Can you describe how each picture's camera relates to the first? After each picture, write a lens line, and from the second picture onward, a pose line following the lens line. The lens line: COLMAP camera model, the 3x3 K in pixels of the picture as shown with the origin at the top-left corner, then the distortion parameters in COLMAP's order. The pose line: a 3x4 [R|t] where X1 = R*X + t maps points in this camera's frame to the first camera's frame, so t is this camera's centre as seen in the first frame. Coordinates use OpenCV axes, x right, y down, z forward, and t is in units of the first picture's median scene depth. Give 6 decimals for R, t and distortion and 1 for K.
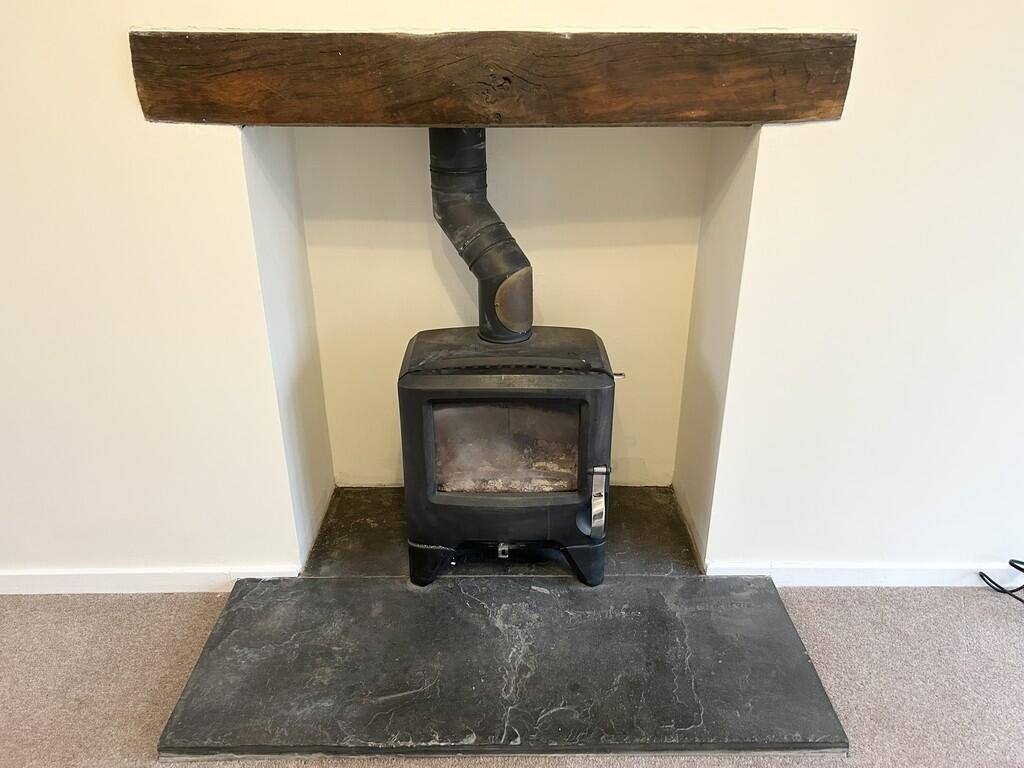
lens RADIAL K [[787.4, 0, 508.5], [0, 787.4, 381.3], [0, 0, 1]] dist [0.030857, -0.000959]
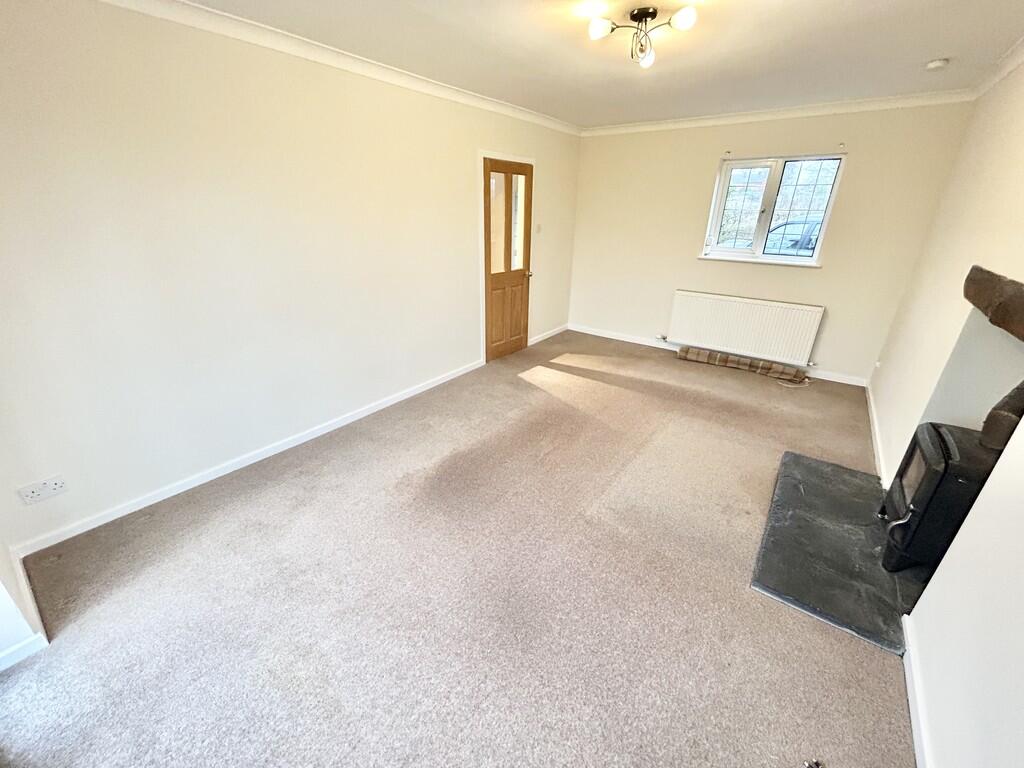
lens RADIAL K [[411.8, 0, 508.0], [0, 411.8, 390.5], [0, 0, 1]] dist [-0.002598, 0.001086]
pose [[-0.602700, 0.319203, -0.731342, 1.280663], [-0.342753, 0.724095, 0.598503, -0.329066], [0.720606, 0.611388, -0.327005, 0.467017]]
